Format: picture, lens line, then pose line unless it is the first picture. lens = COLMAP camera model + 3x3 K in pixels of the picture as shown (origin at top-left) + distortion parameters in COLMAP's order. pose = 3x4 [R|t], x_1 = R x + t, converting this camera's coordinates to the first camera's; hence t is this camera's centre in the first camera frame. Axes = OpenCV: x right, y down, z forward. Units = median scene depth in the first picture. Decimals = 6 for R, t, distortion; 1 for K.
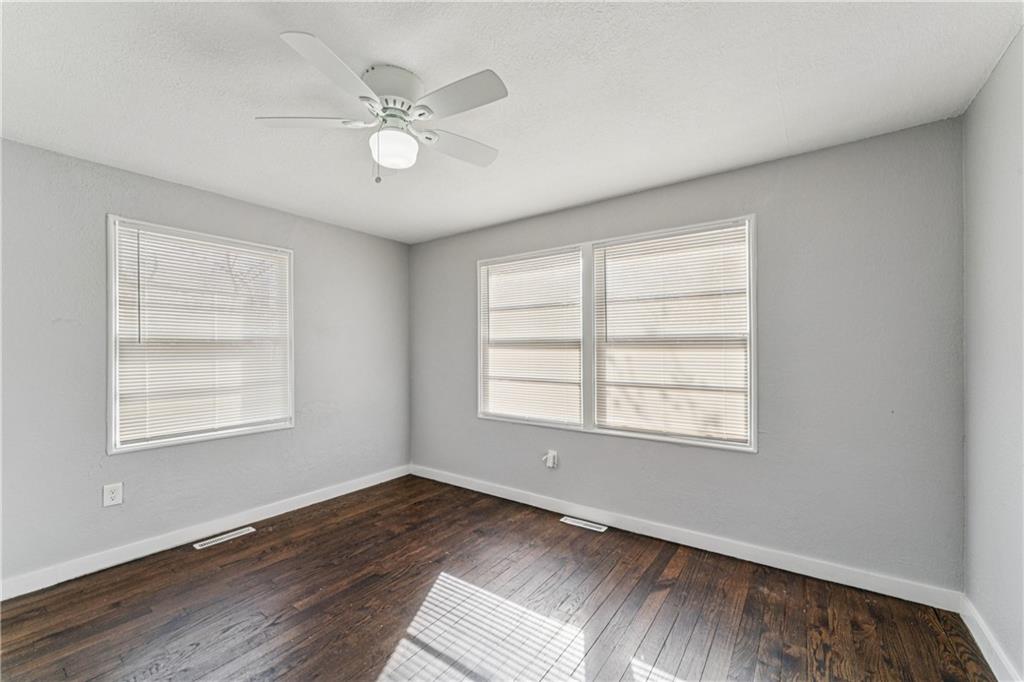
lens RADIAL K [[411.0, 0, 507.2], [0, 411.0, 345.2], [0, 0, 1]] dist [-0.001446, 0.000399]
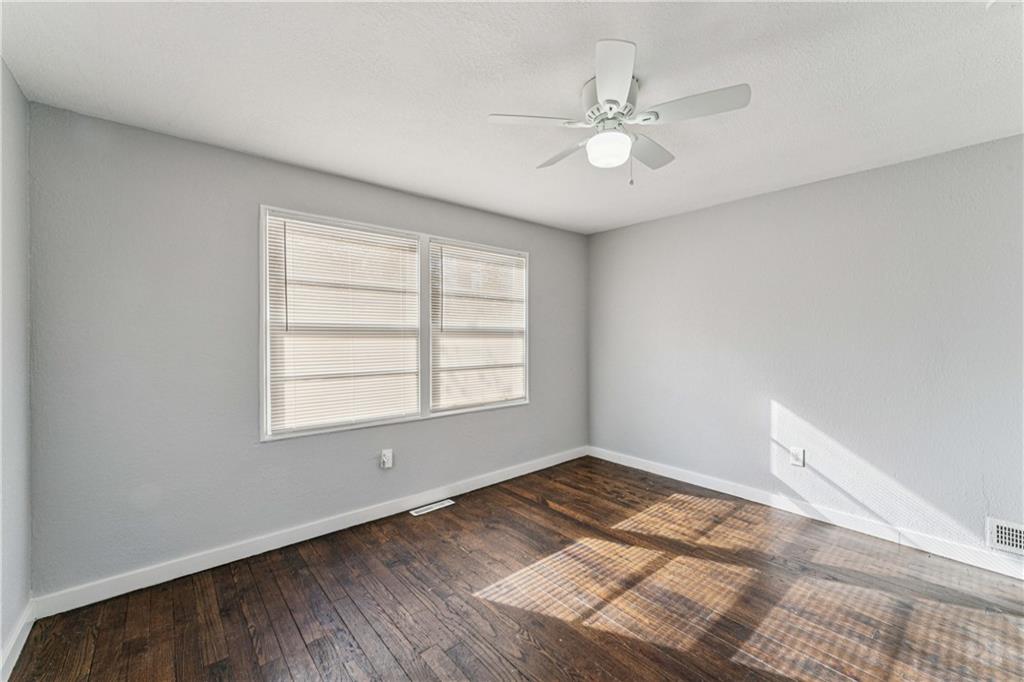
lens RADIAL K [[411.0, 0, 513.1], [0, 411.0, 336.1], [0, 0, 1]] dist [-0.001446, 0.000399]
pose [[0.230620, 0.008698, 0.973005, -0.765441], [-0.006834, 0.999950, -0.007319, 0.011029], [-0.973020, -0.004961, 0.230668, 0.560053]]
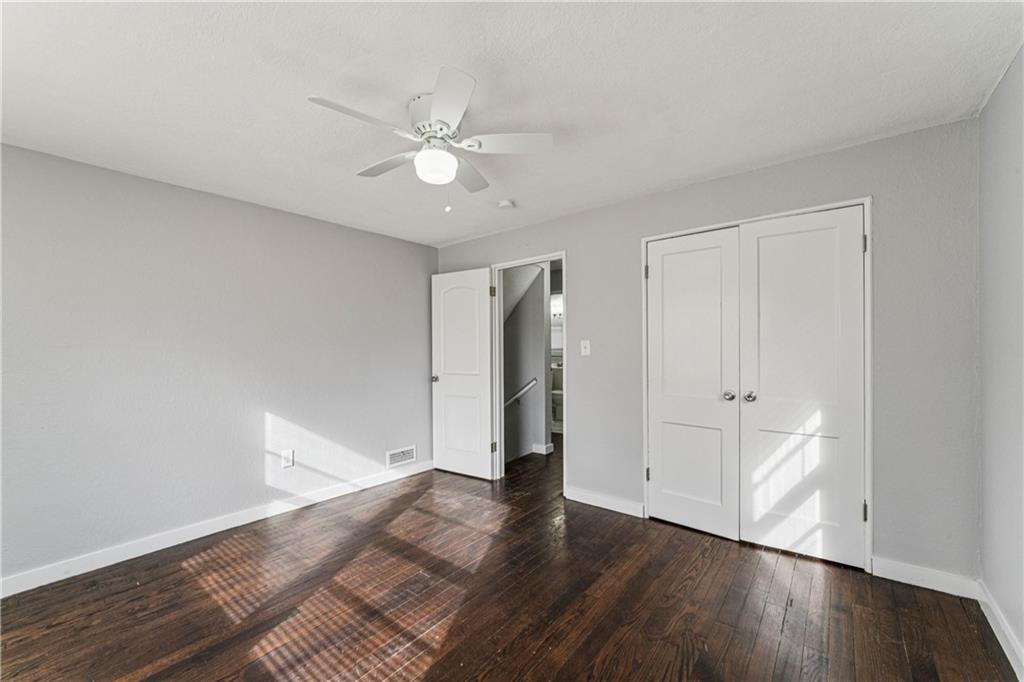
lens RADIAL K [[411.0, 0, 513.6], [0, 411.0, 345.5], [0, 0, 1]] dist [-0.001446, 0.000399]
pose [[-0.999025, 0.016693, 0.040882, -0.291444], [0.016562, 0.999857, -0.003533, 0.004798], [-0.040935, -0.002852, -0.999158, 1.172283]]
